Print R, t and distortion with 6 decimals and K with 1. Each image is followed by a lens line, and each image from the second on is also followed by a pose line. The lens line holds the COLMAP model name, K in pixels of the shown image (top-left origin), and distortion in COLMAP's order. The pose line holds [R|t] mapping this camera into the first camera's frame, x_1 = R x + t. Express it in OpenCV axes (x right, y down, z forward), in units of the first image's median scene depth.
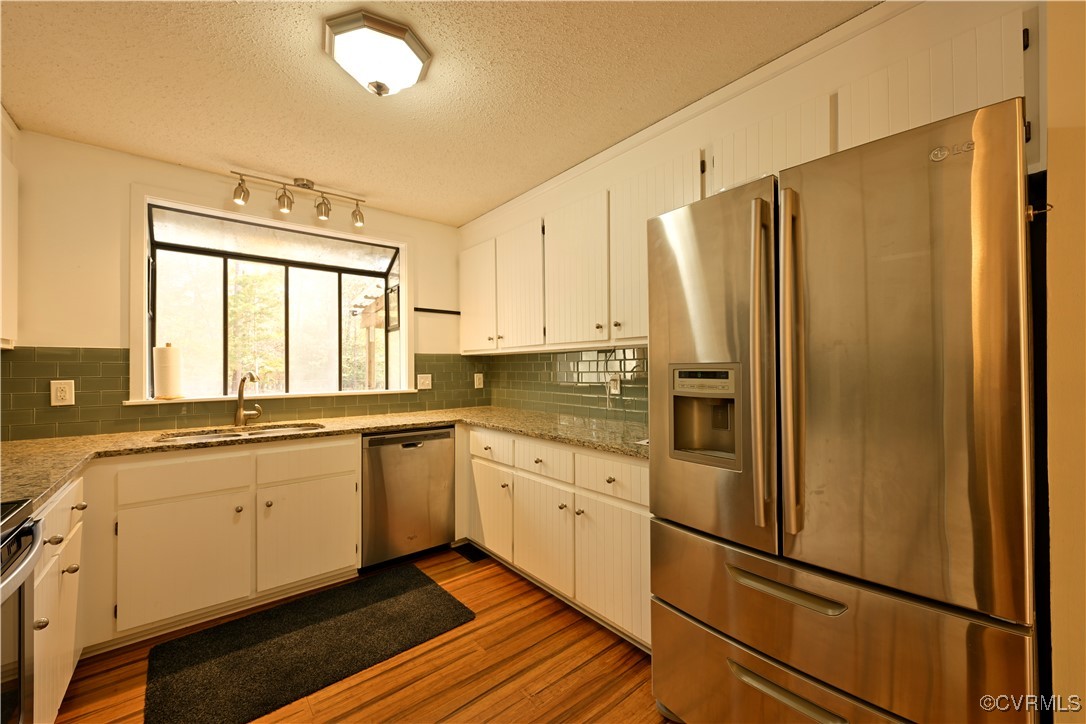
lens RADIAL K [[427.3, 0, 542.6], [0, 427.3, 365.5], [0, 0, 1]] dist [0.001530, 0.000063]
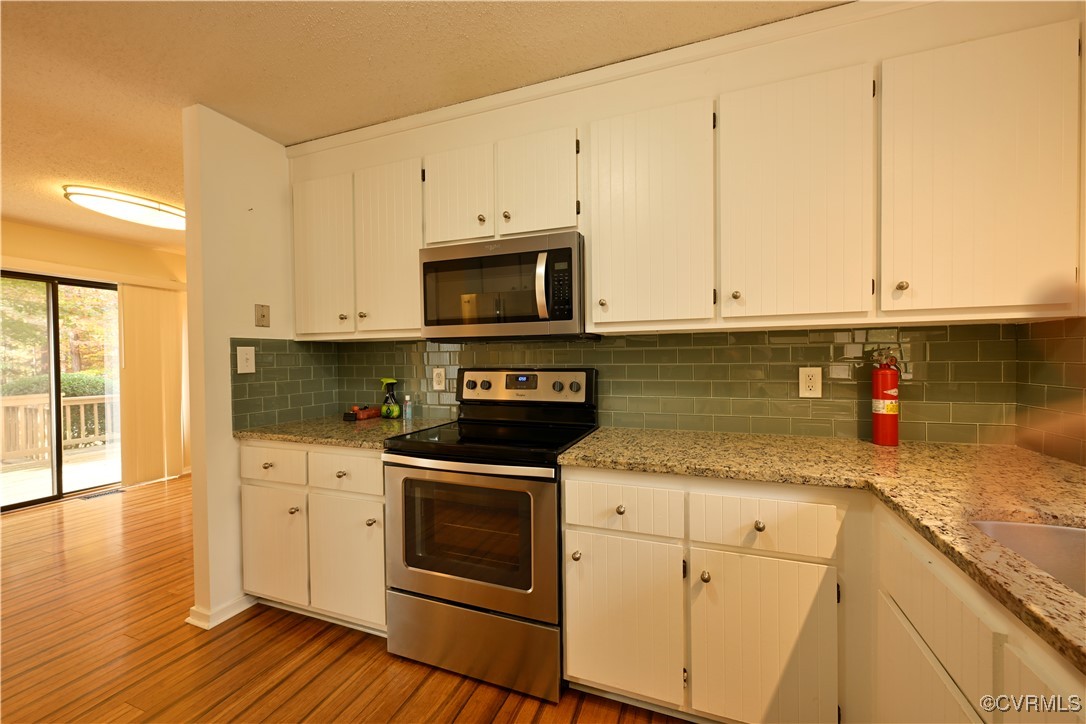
lens RADIAL K [[431.8, 0, 546.6], [0, 431.8, 369.5], [0, 0, 1]] dist [0.009722, -0.000003]
pose [[0.868750, -0.005689, 0.495218, -0.302572], [-0.006348, 0.999724, 0.022621, 0.006531], [-0.495210, -0.022795, 0.868474, 0.365034]]
